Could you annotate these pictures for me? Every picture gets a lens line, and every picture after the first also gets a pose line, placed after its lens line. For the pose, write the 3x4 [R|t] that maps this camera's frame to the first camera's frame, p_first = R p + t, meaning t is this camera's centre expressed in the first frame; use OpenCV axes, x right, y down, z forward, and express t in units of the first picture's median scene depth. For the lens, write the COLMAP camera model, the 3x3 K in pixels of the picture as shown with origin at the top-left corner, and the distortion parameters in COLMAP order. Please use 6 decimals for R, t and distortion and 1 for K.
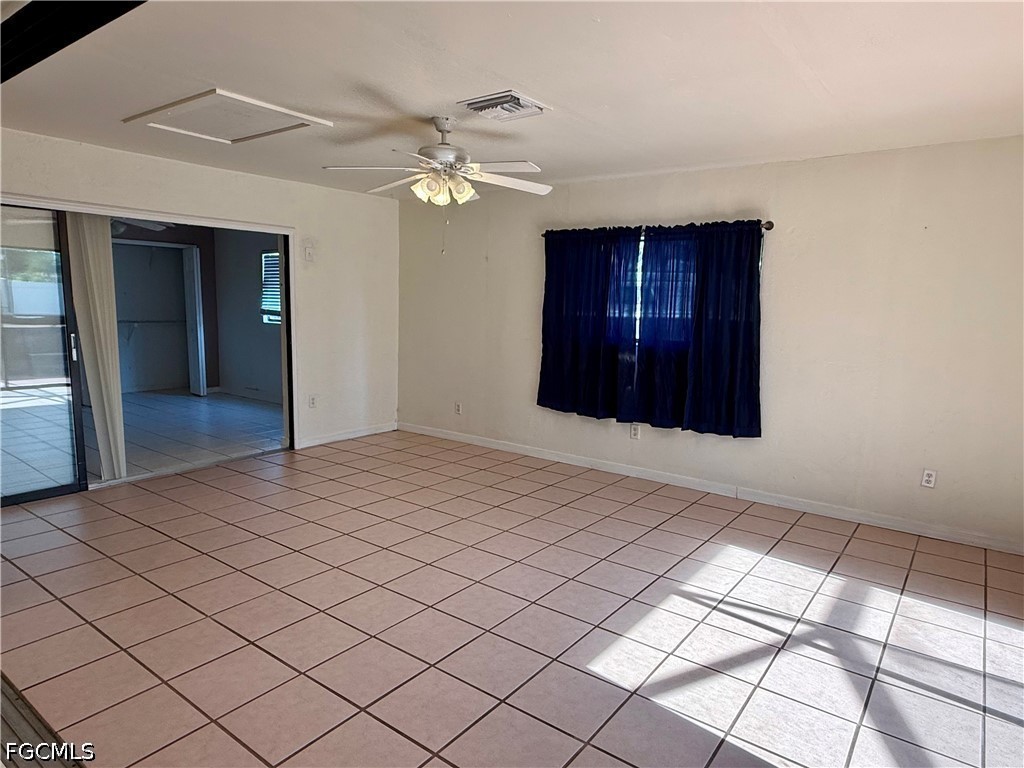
lens RADIAL K [[630.4, 0, 510.1], [0, 630.4, 393.6], [0, 0, 1]] dist [0.001096, -0.000121]
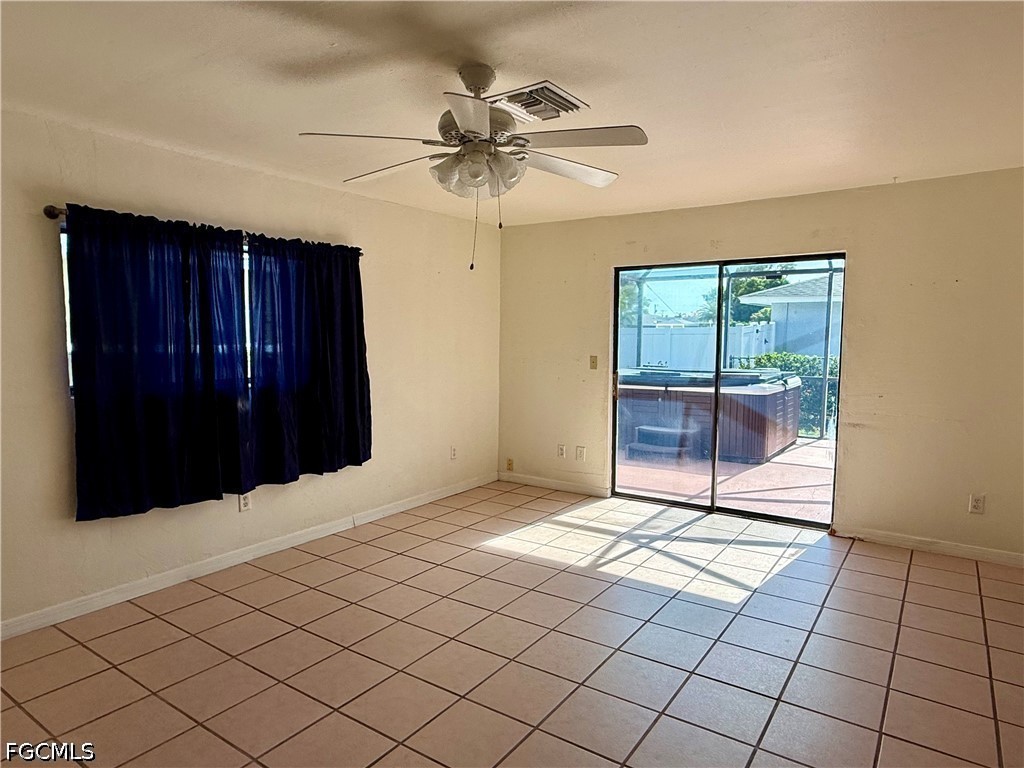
lens RADIAL K [[630.4, 0, 504.8], [0, 630.4, 383.5], [0, 0, 1]] dist [0.001096, -0.000121]
pose [[-0.032752, -0.107042, 0.993715, -0.860049], [0.139170, 0.984074, 0.110590, -0.186146], [-0.989727, 0.141918, -0.017334, 1.080157]]
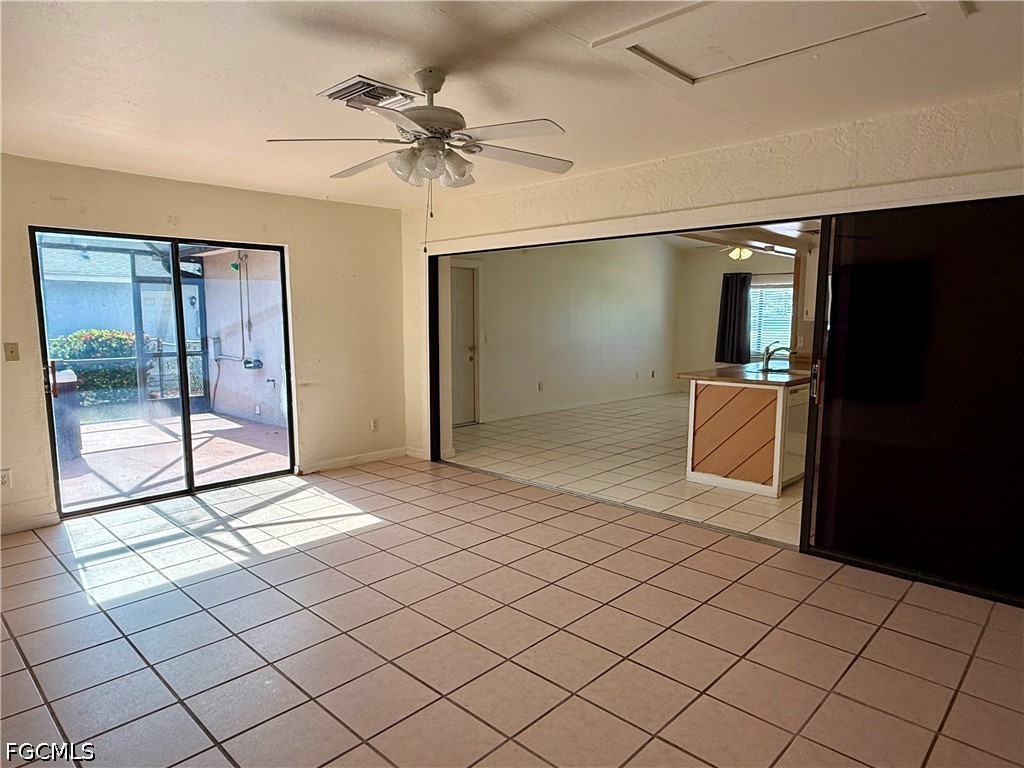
lens RADIAL K [[630.4, 0, 514.5], [0, 630.4, 384.8], [0, 0, 1]] dist [0.001096, -0.000121]
pose [[-0.992964, -0.038390, 0.112025, -0.317270], [-0.008741, 0.967174, 0.253964, -0.283317], [-0.118097, 0.251197, -0.960704, 1.895227]]
